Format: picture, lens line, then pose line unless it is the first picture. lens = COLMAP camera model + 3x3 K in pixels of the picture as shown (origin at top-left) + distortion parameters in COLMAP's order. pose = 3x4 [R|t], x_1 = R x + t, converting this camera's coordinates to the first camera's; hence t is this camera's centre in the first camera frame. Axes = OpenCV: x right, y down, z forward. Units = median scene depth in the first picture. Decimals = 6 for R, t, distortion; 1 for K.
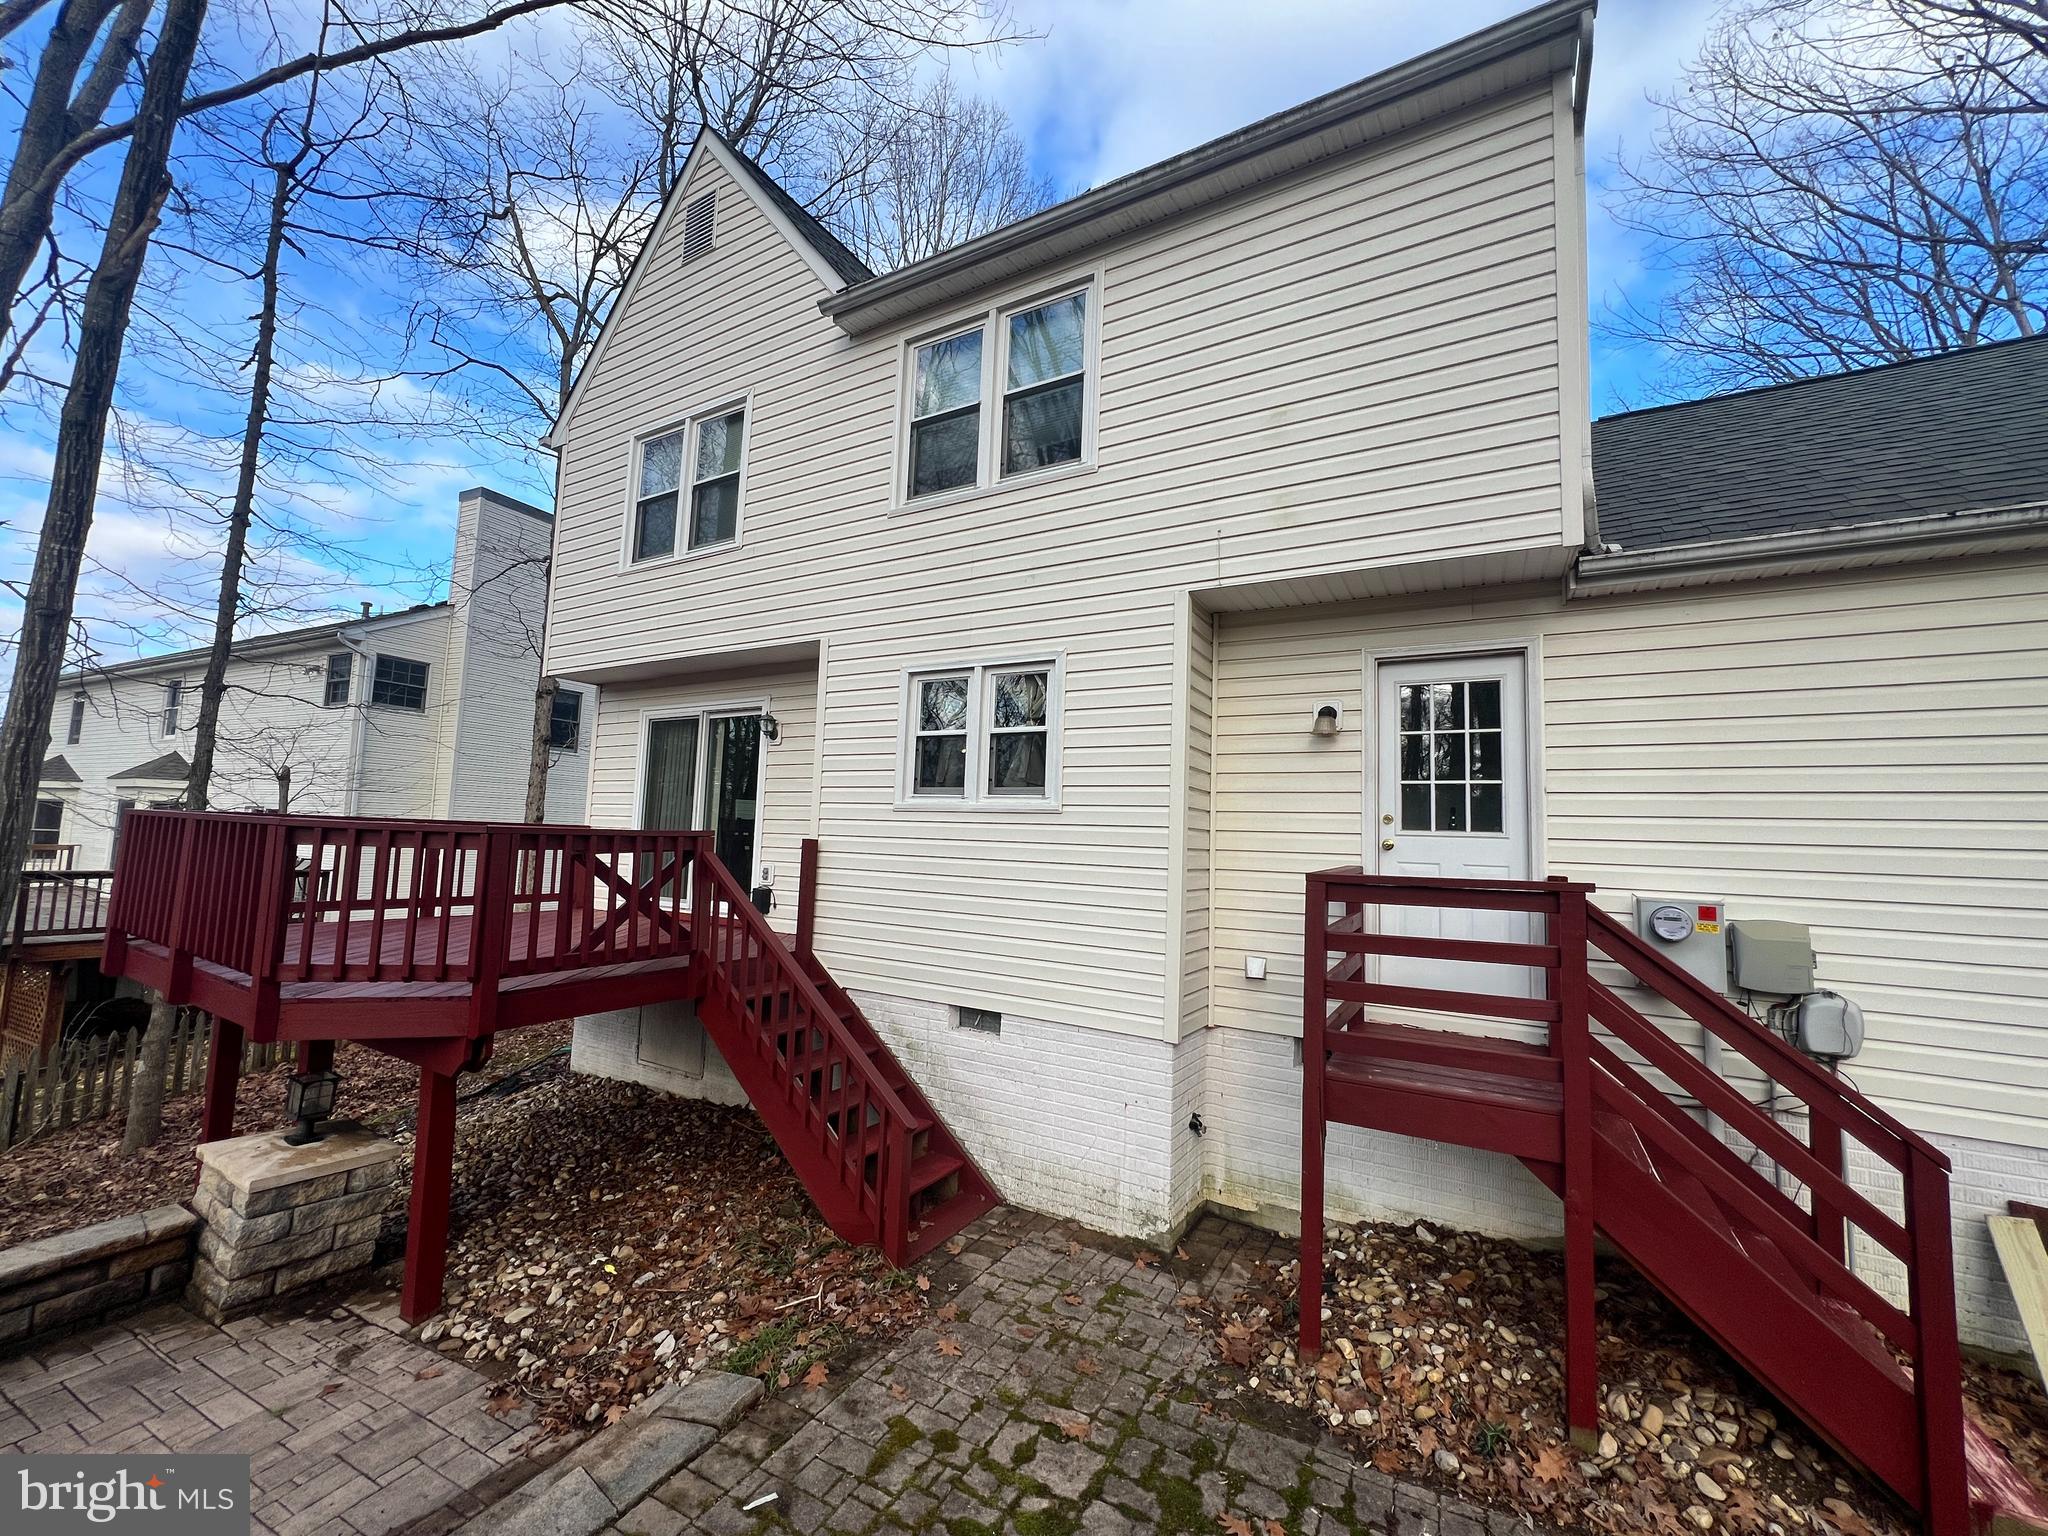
lens RADIAL K [[847.5, 0, 1020.4], [0, 847.5, 748.0], [0, 0, 1]] dist [0.000324, 0.000275]
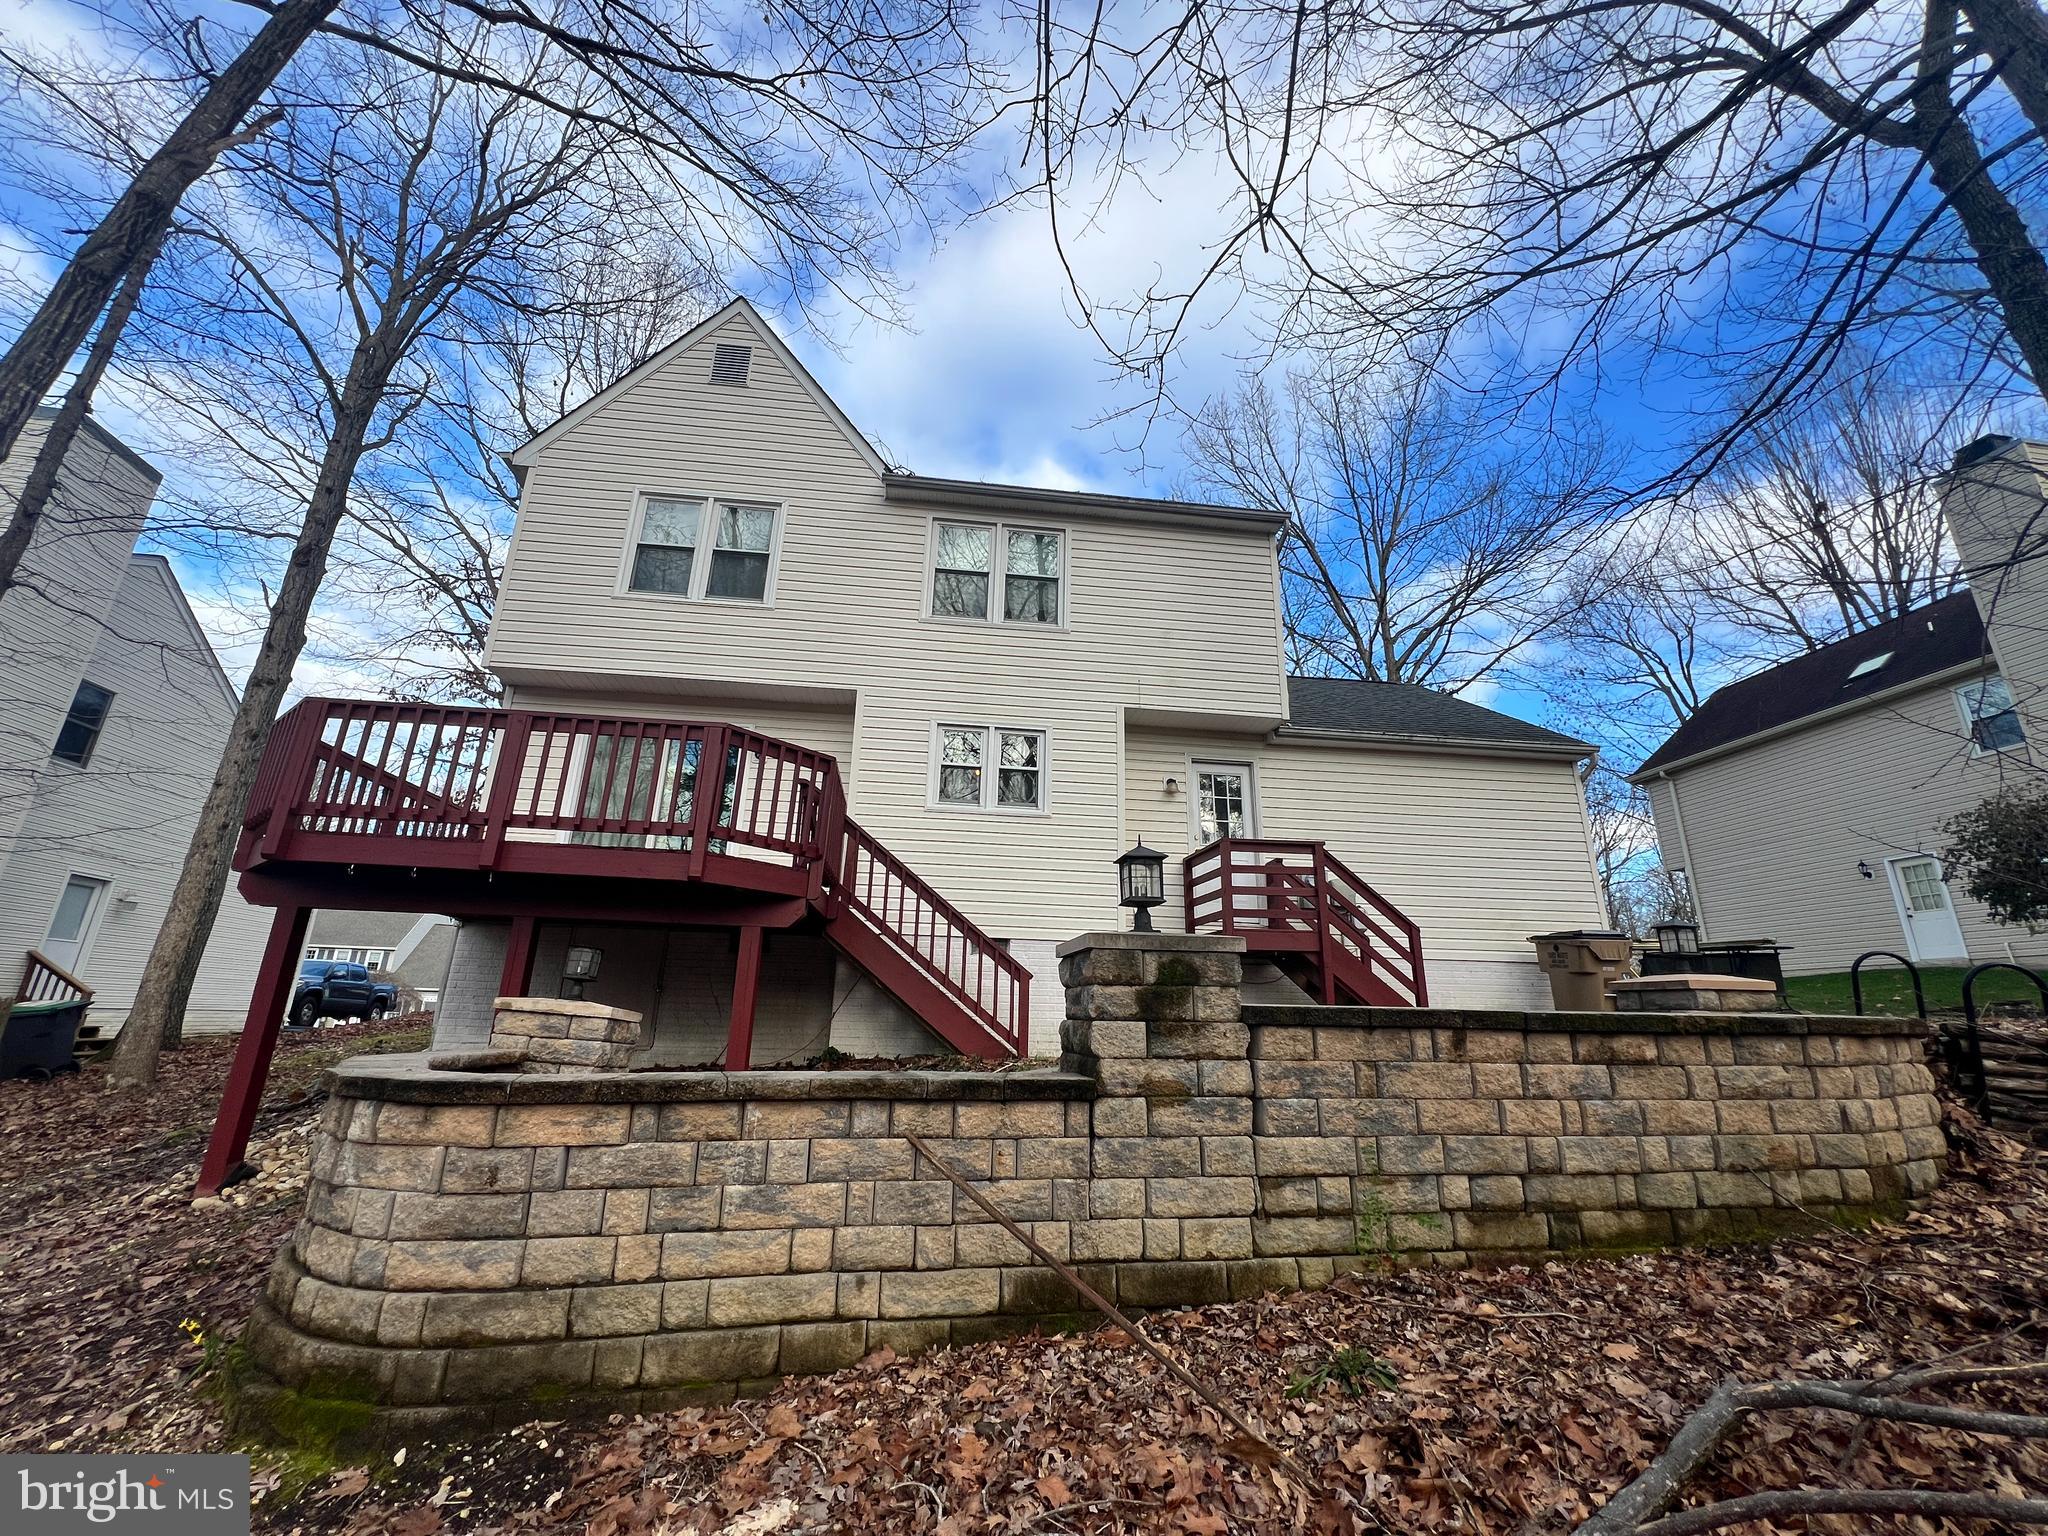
lens RADIAL K [[822.1, 0, 1021.5], [0, 822.1, 763.9], [0, 0, 1]] dist [-0.001509, 0.000460]
pose [[0.778365, 0.174547, 0.603060, -0.942498], [-0.058365, 0.976532, -0.207312, 0.294907], [-0.625093, 0.126167, 0.770286, -0.229229]]
